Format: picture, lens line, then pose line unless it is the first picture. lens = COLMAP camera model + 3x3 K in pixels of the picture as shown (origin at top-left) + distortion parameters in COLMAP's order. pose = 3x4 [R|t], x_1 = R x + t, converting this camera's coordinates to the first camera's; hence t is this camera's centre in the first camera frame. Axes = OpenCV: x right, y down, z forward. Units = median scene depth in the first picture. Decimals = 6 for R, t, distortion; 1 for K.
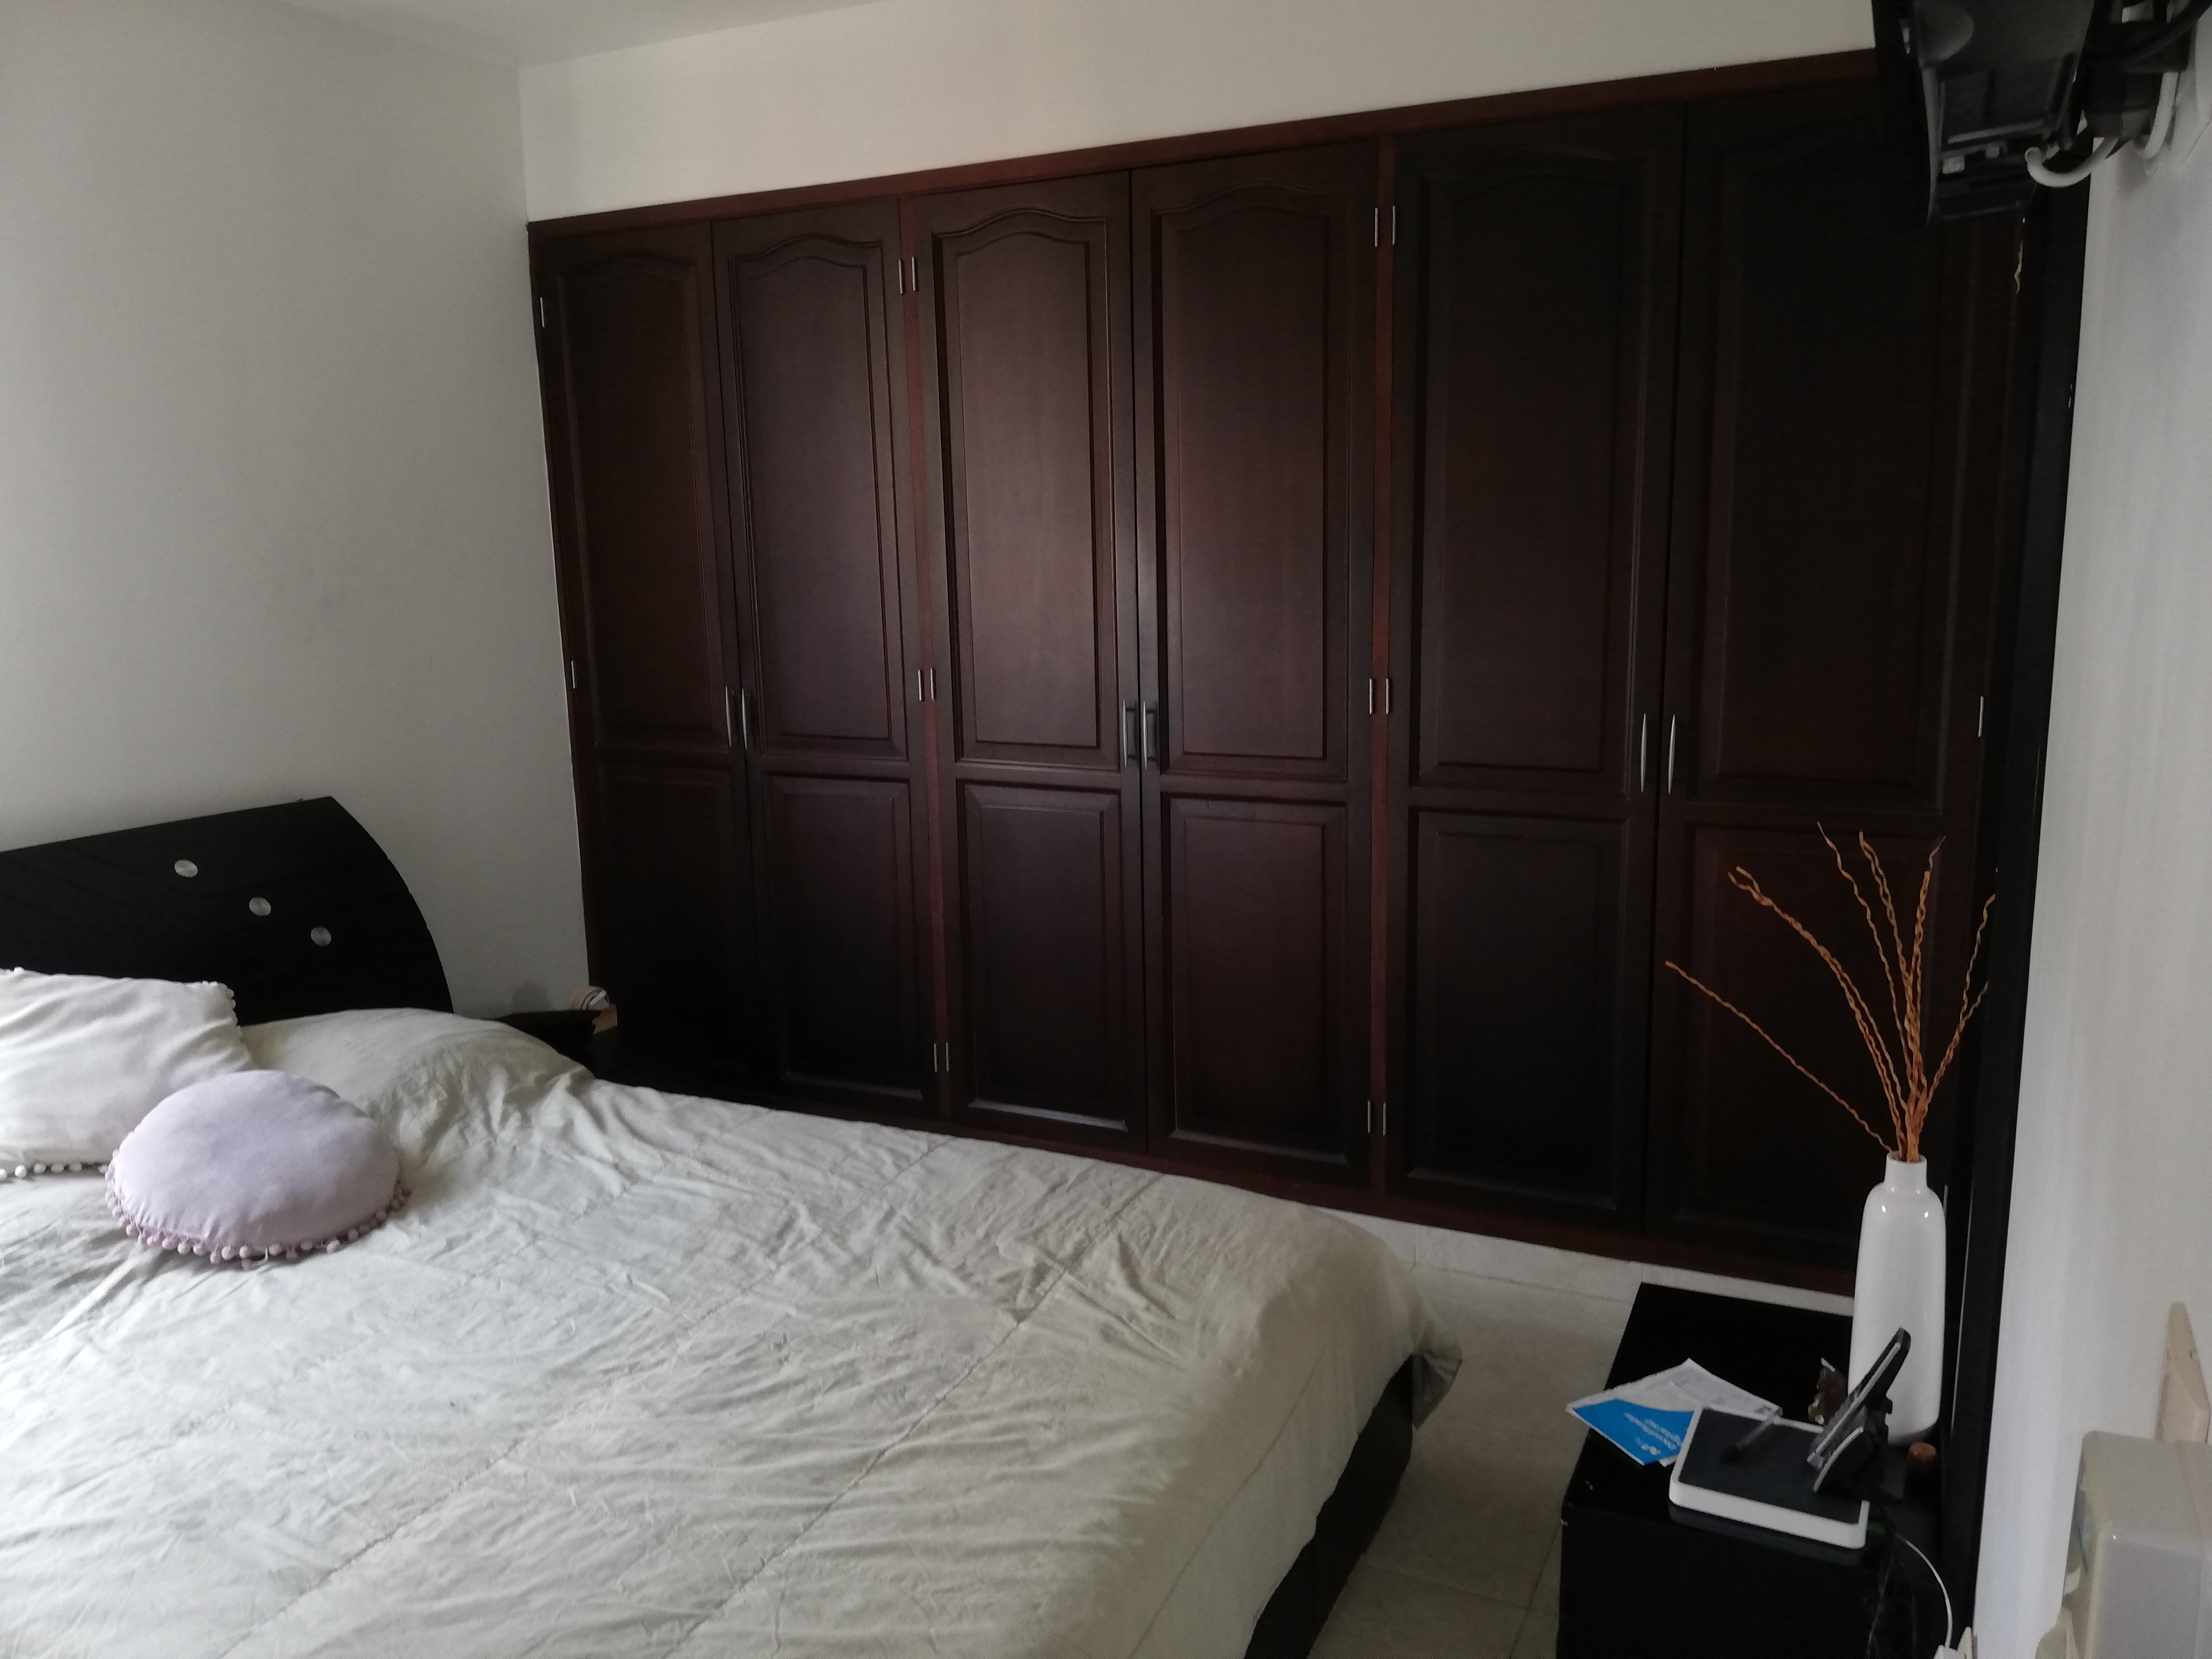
lens RADIAL K [[1641.1, 0, 1139.1], [0, 1641.1, 824.4], [0, 0, 1]] dist [0.055941, -0.081427]
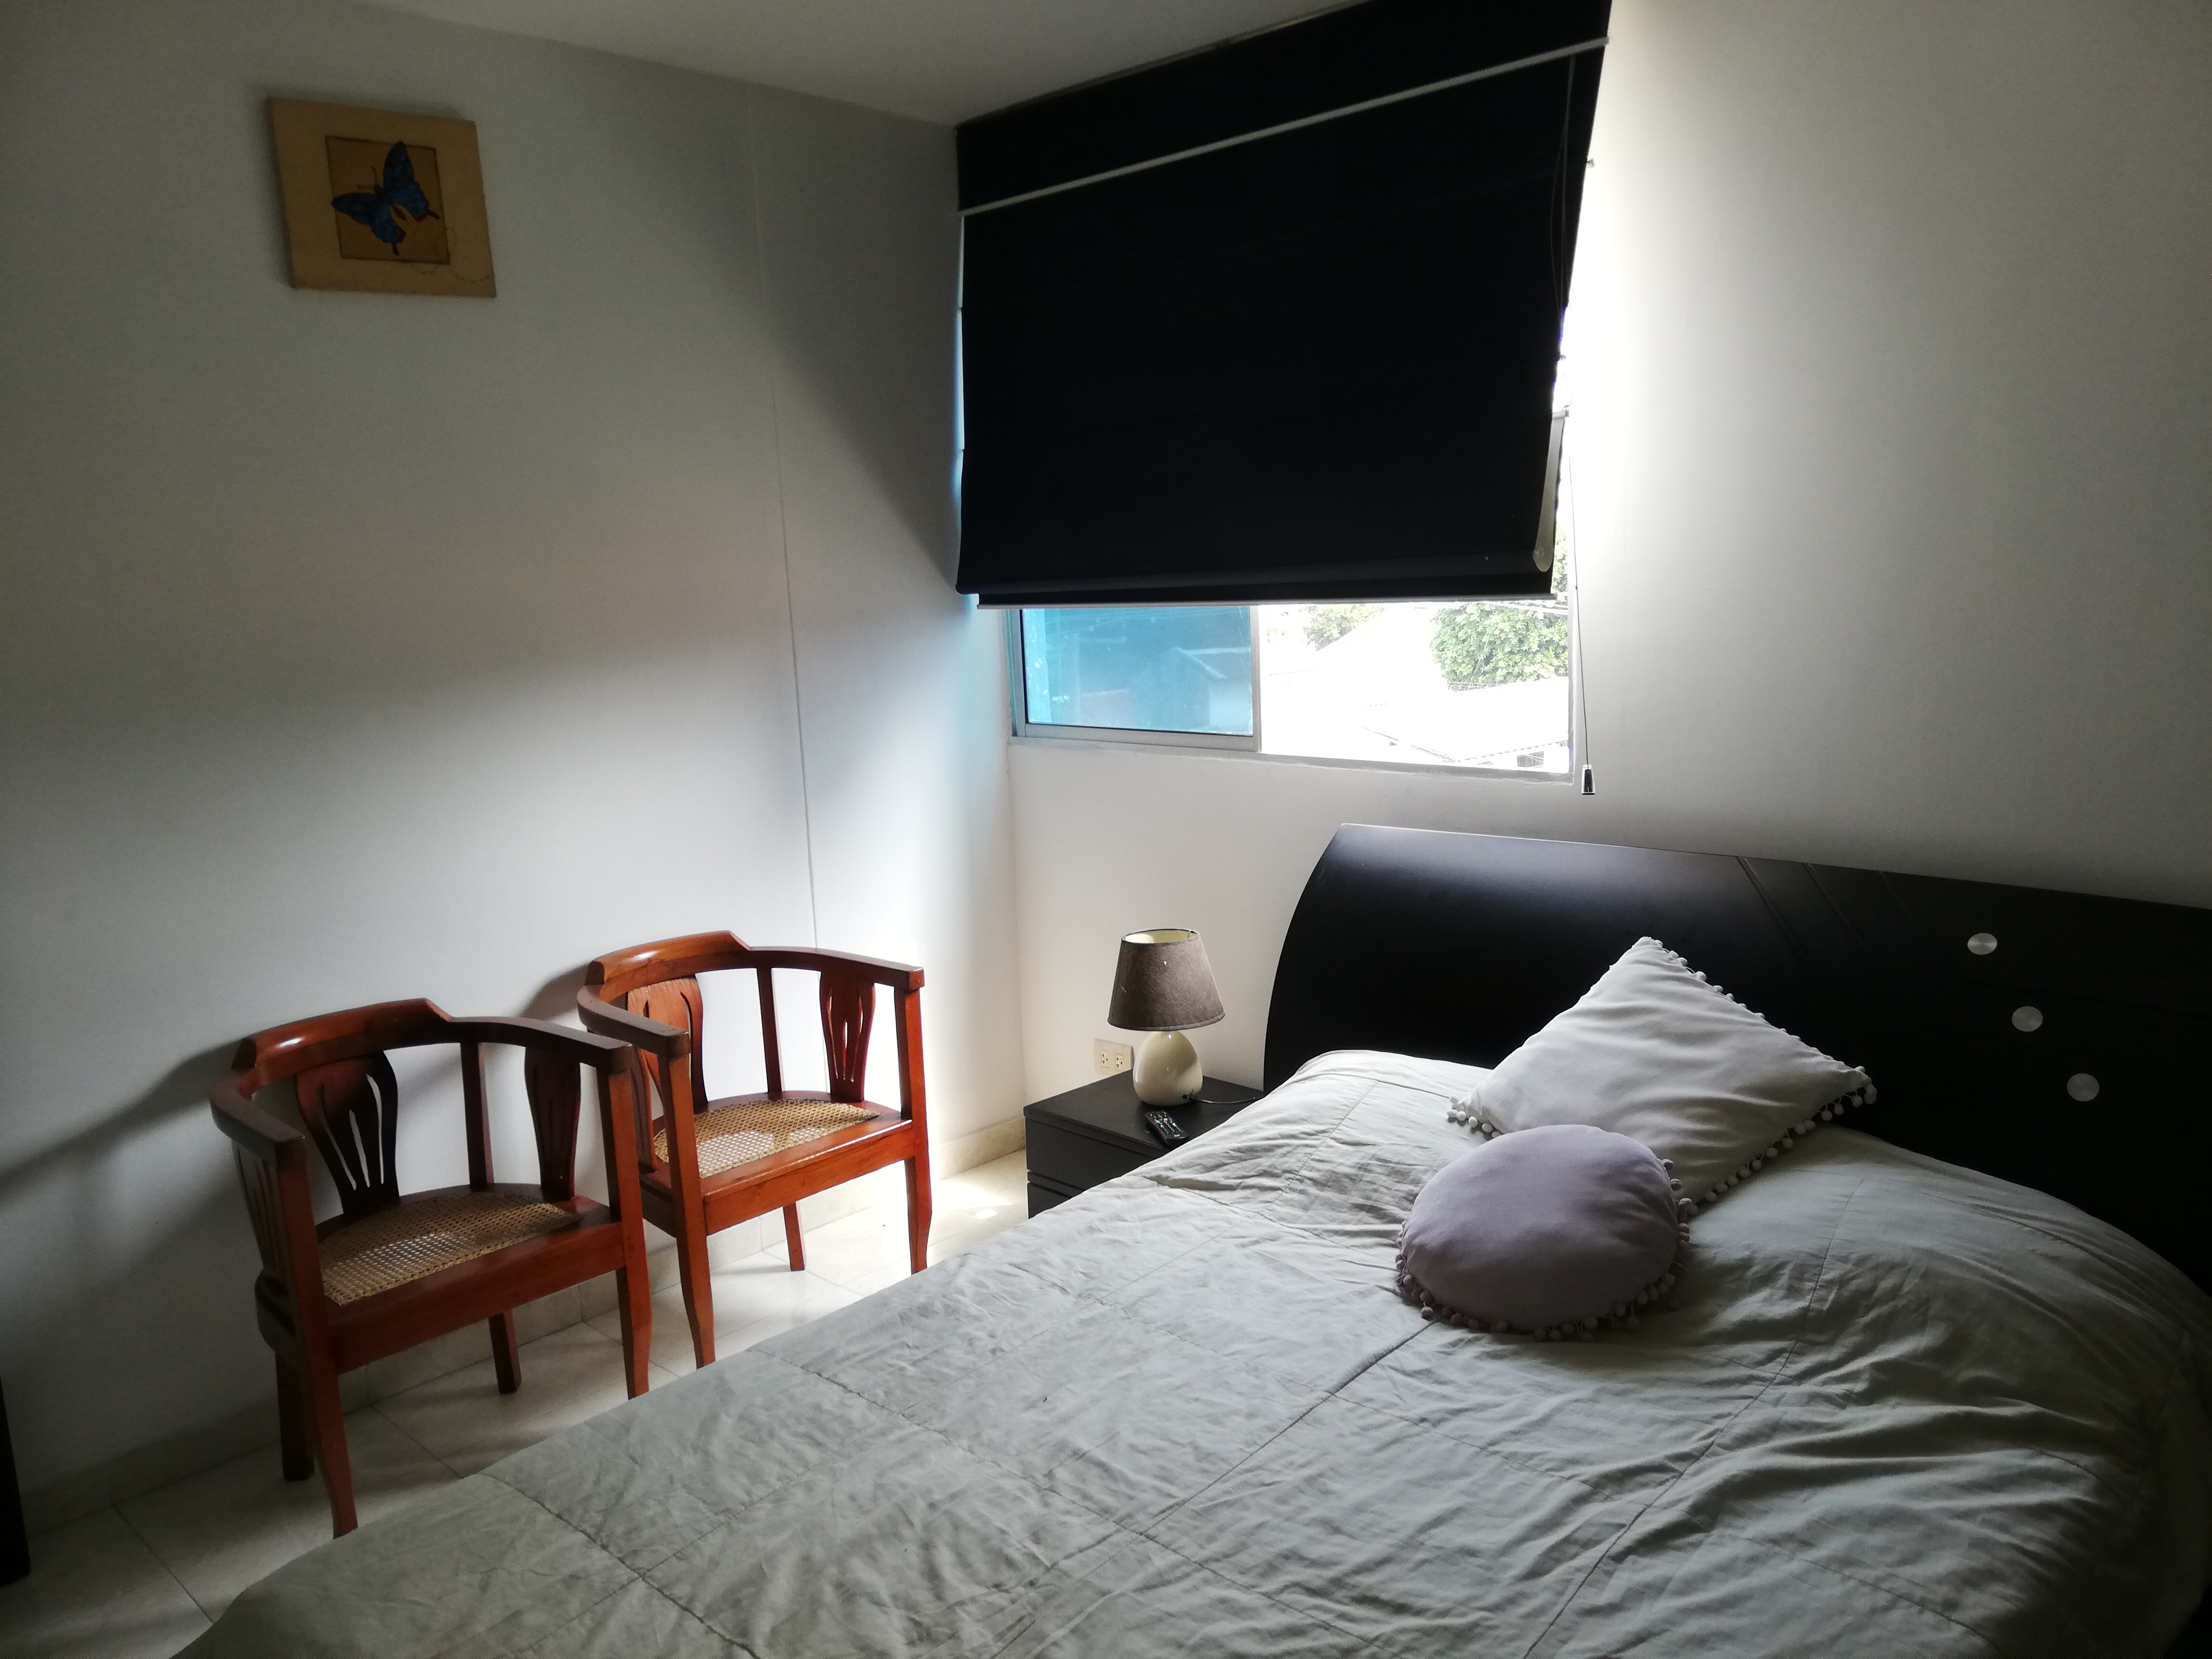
lens RADIAL K [[1695.4, 0, 1117.4], [0, 1695.4, 828.0], [0, 0, 1]] dist [0.058803, -0.100078]
pose [[-0.316791, 0.185696, -0.930140, 0.373303], [-0.135033, 0.961830, 0.238013, -0.192370], [0.938834, 0.201000, -0.279624, 0.927960]]
